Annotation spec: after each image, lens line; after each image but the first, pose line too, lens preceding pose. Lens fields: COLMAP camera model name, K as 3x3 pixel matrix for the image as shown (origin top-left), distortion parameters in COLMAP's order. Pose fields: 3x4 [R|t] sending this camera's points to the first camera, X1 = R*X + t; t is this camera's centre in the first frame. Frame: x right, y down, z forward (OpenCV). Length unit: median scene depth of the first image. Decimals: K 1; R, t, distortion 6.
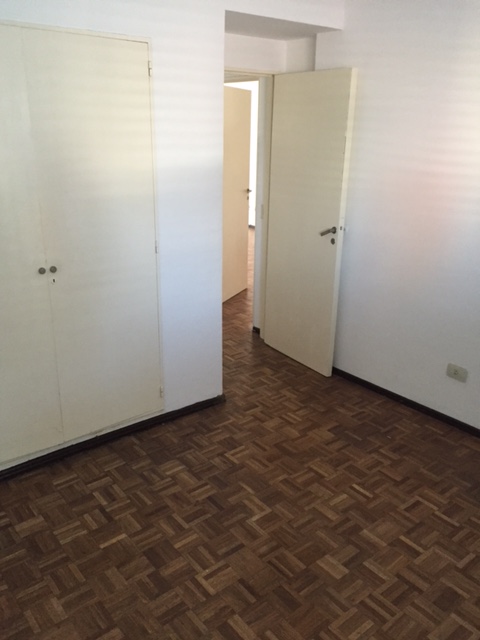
lens RADIAL K [[553.1, 0, 240.0], [0, 553.1, 320.0], [0, 0, 1]] dist [0.124483, -0.133868]
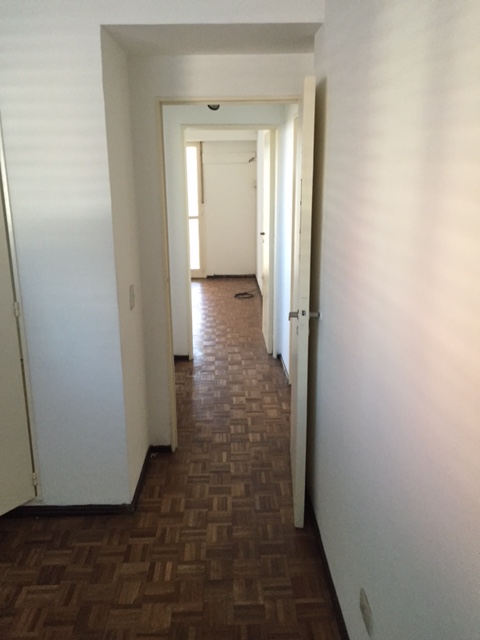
lens RADIAL K [[553.1, 0, 240.0], [0, 553.1, 320.0], [0, 0, 1]] dist [0.124483, -0.133868]
pose [[0.788235, 0.132215, -0.601003, 0.653848], [-0.176760, 0.984135, -0.015326, -0.166167], [0.589442, 0.118313, 0.799100, 0.534044]]
